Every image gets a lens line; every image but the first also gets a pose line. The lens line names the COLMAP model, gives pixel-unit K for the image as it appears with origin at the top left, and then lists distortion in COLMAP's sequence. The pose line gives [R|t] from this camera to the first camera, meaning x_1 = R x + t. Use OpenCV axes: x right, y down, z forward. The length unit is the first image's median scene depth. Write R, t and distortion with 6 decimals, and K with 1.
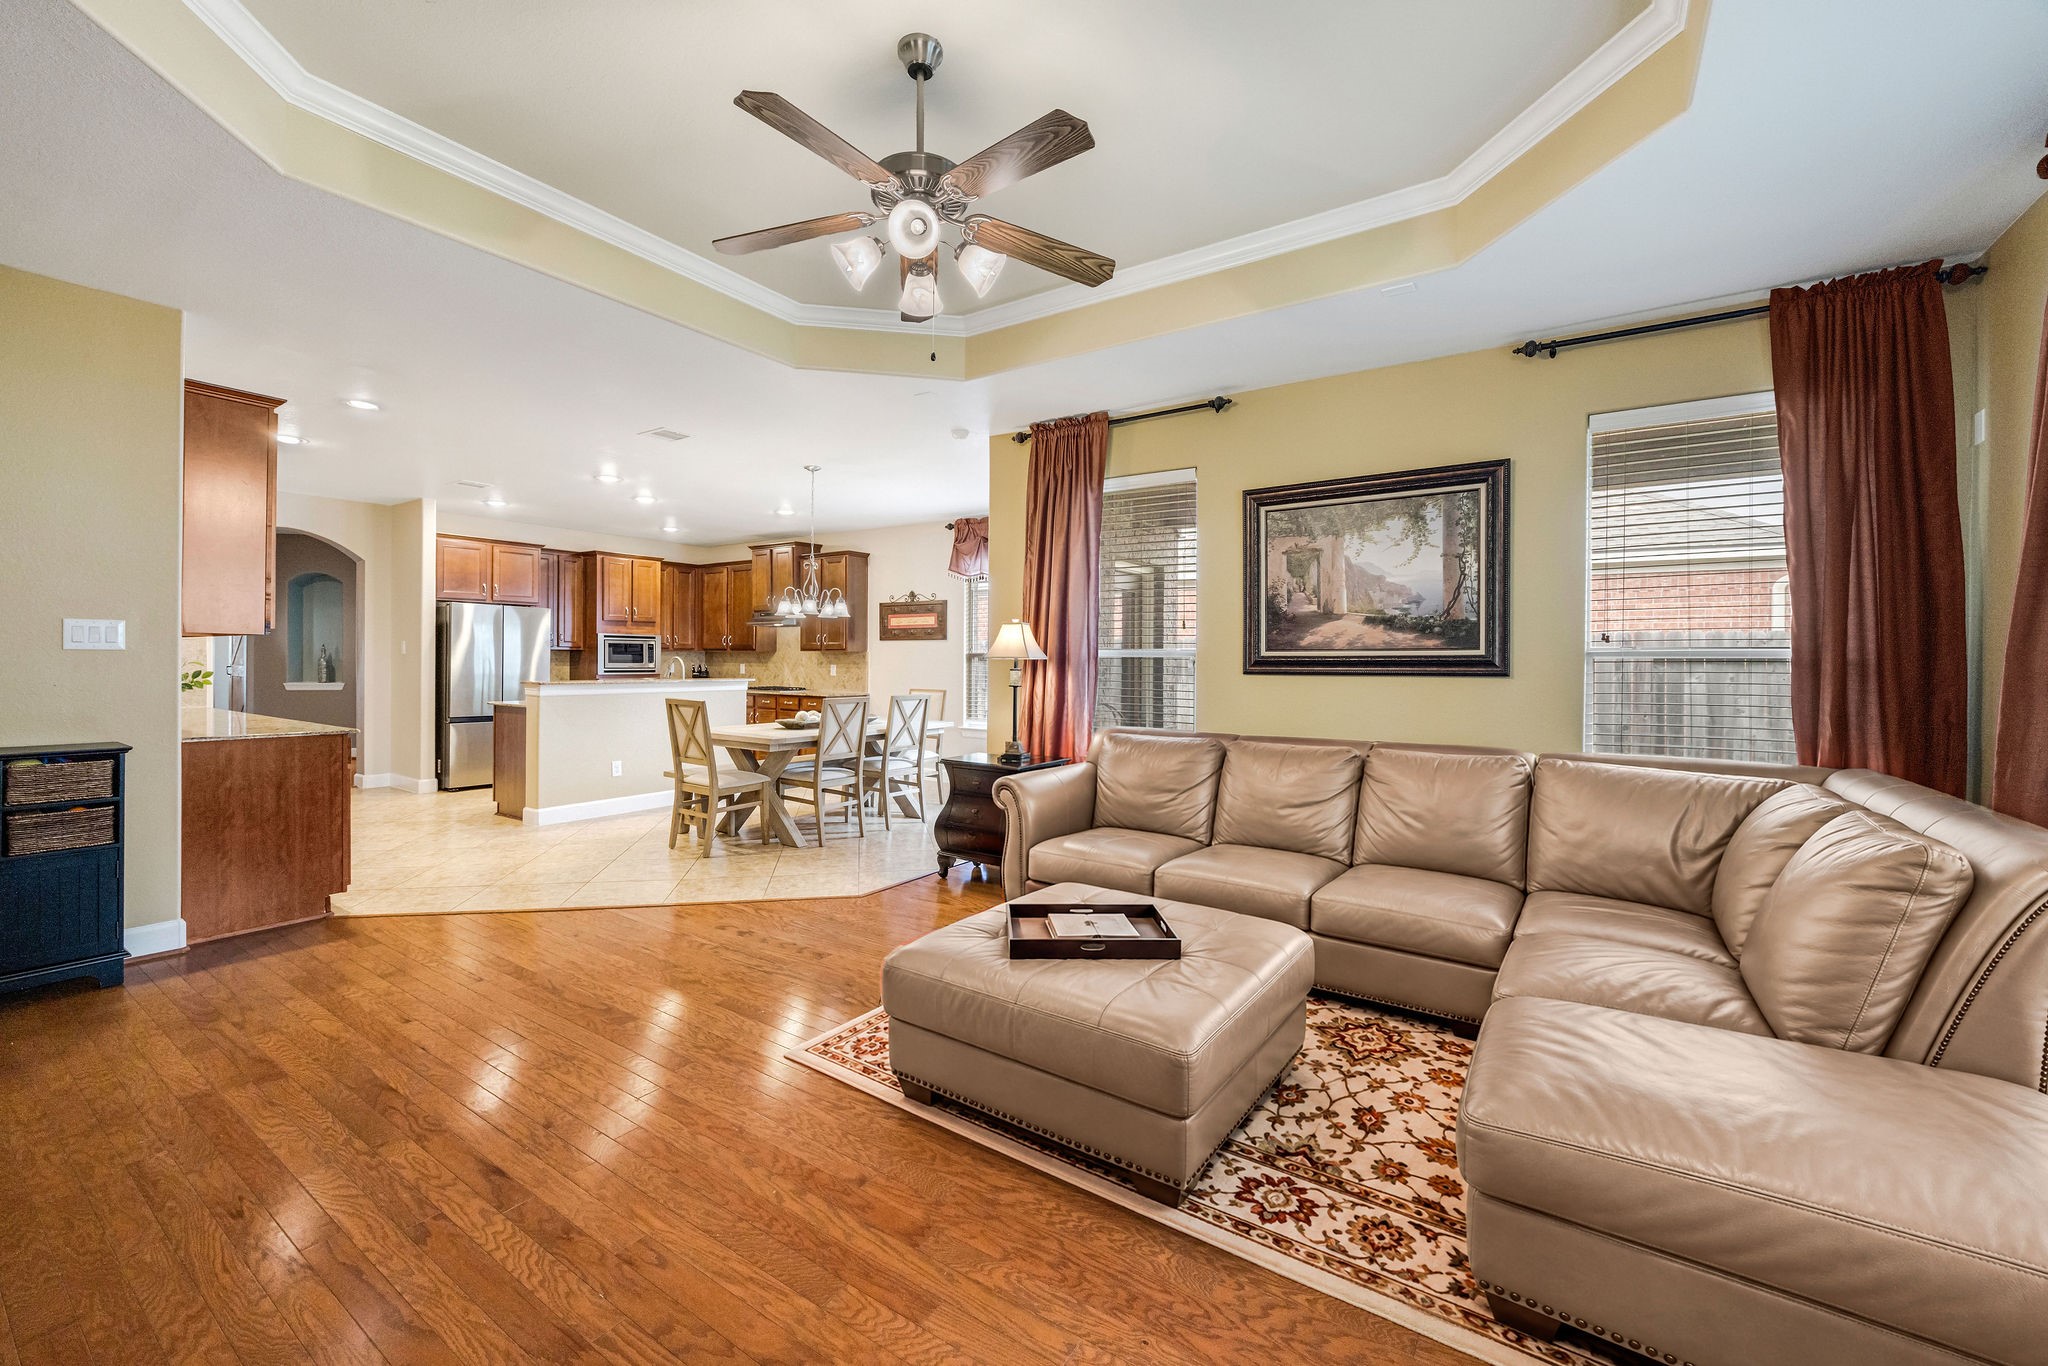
lens RADIAL K [[814.4, 0, 1014.6], [0, 814.4, 671.9], [0, 0, 1]] dist [-0.004554, 0.000614]
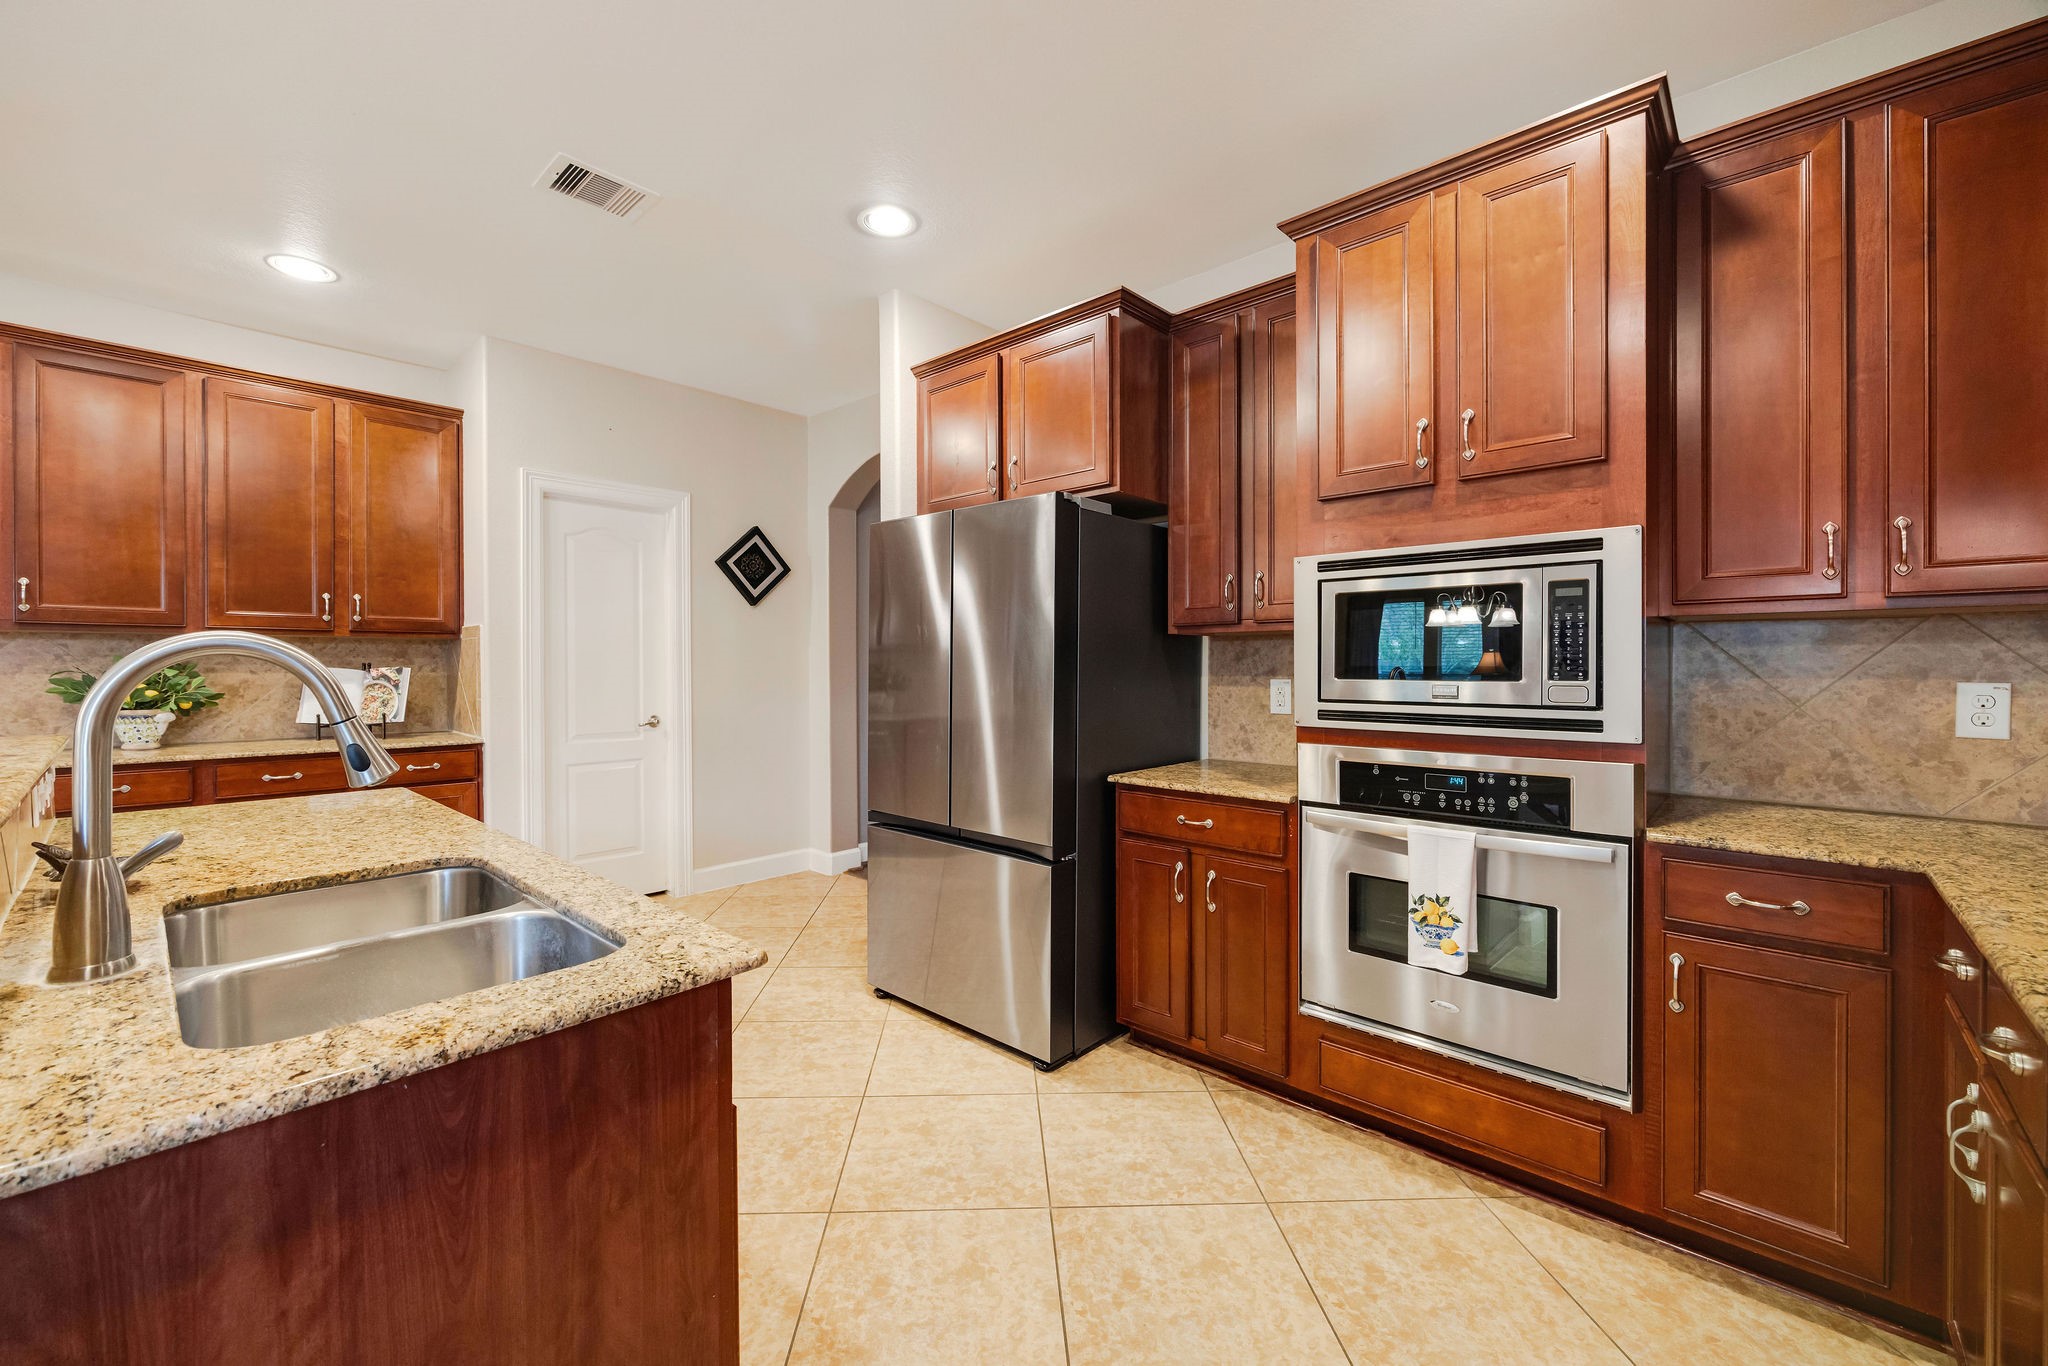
lens RADIAL K [[814.4, 0, 1014.6], [0, 814.4, 671.9], [0, 0, 1]] dist [-0.004554, 0.000614]
pose [[-0.153750, -0.001298, -0.988109, -0.272227], [-0.017436, 0.999847, 0.001400, -0.012775], [0.987956, 0.017444, -0.153749, 1.016426]]
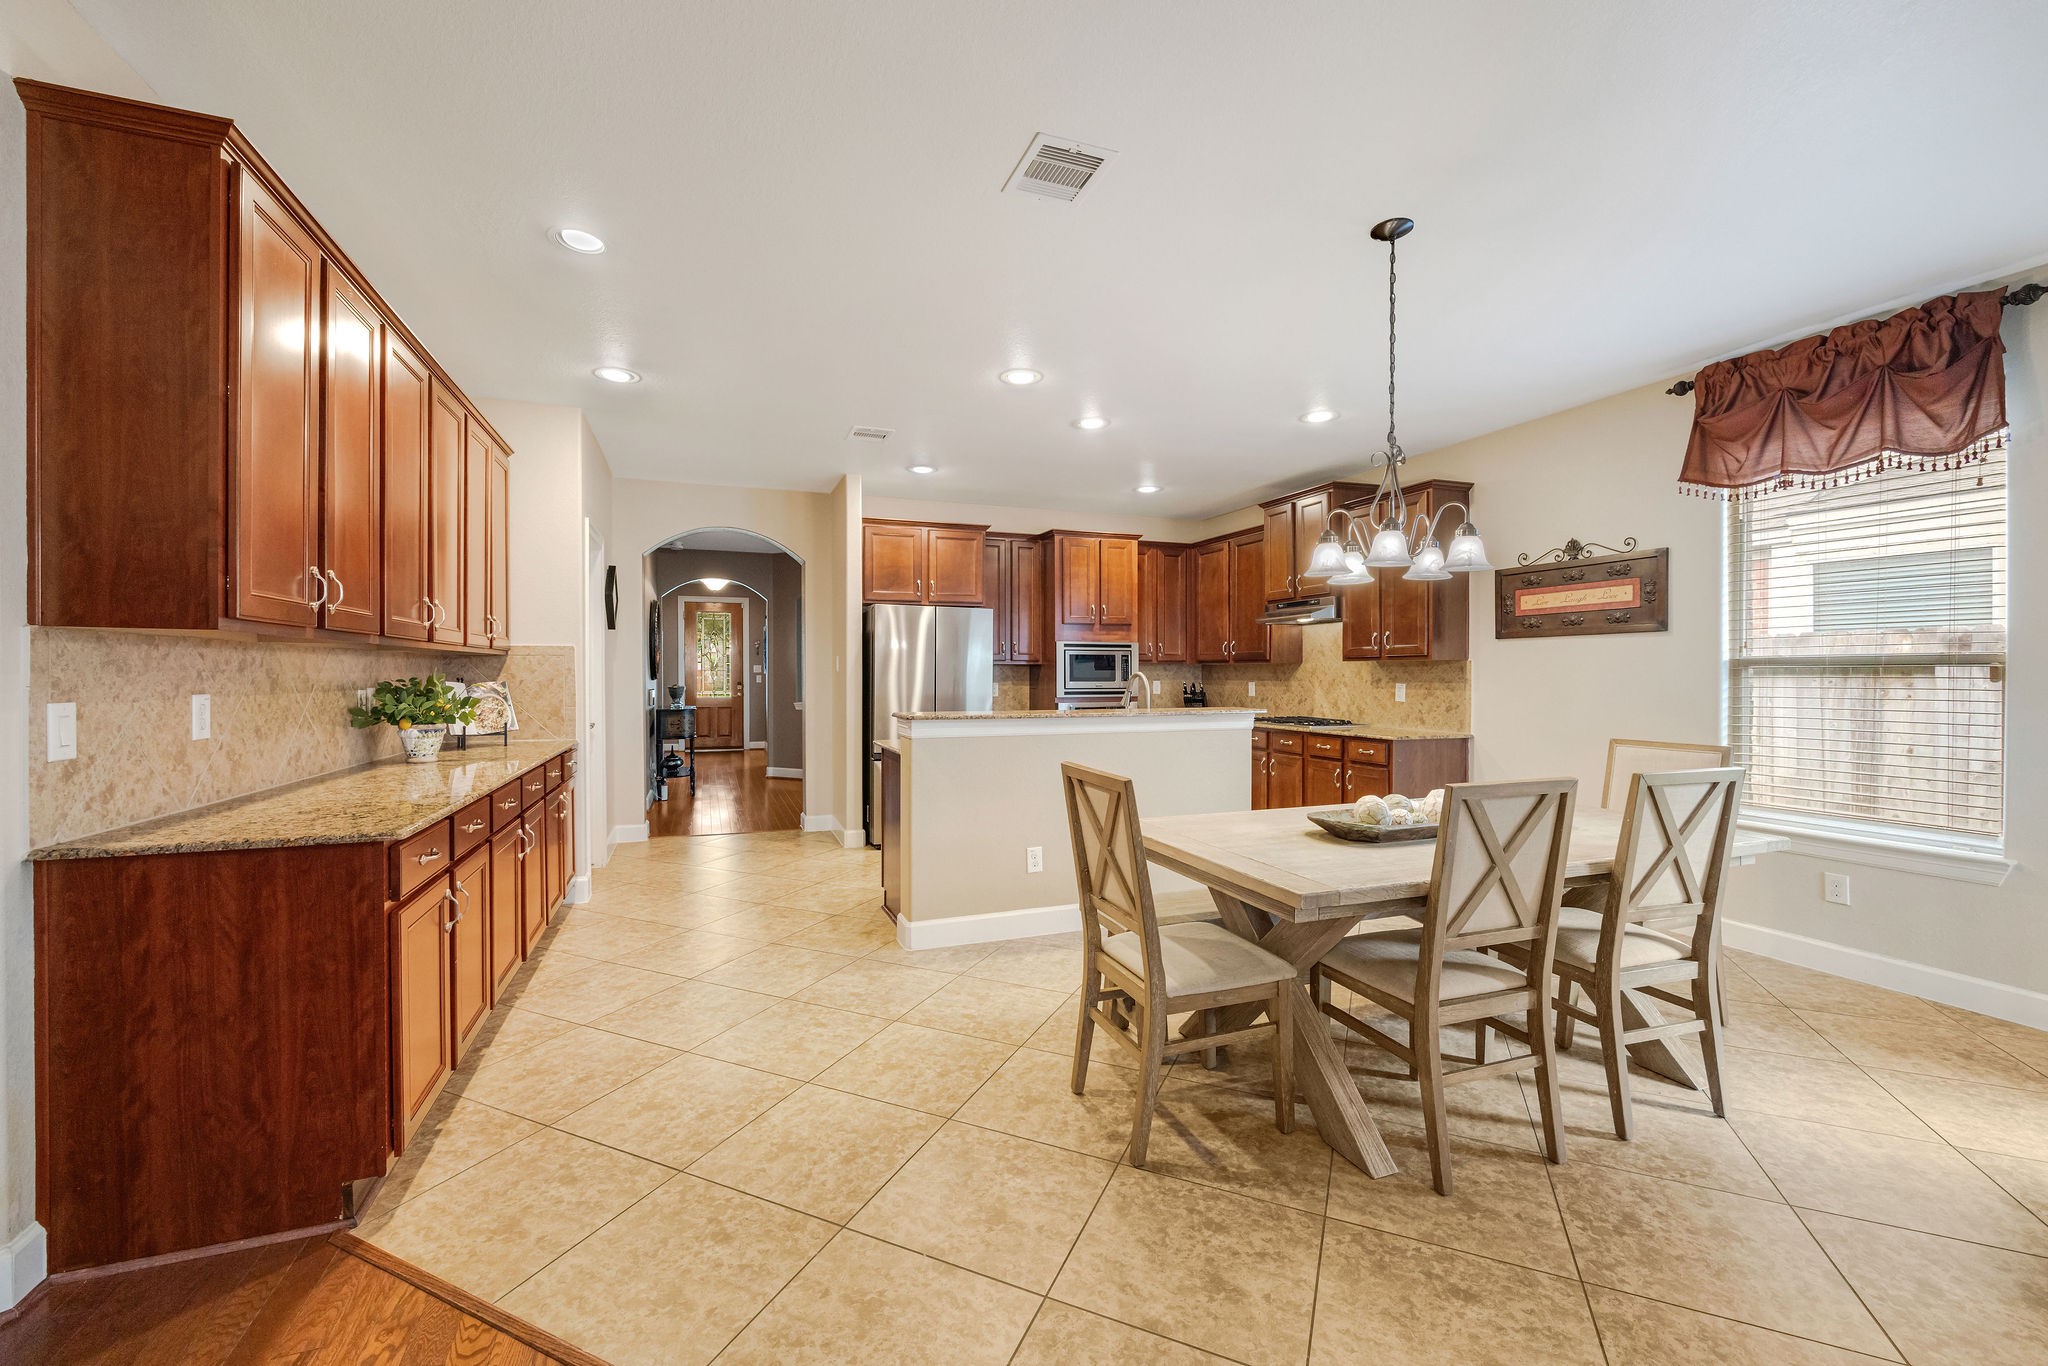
lens RADIAL K [[826.3, 0, 1014.4], [0, 826.3, 672.4], [0, 0, 1]] dist [-0.000729, 0.000435]
pose [[0.817183, -0.009249, -0.576304, -0.118556], [-0.001874, 0.999823, -0.018703, -0.005644], [0.576375, 0.016364, 0.817021, 0.389017]]
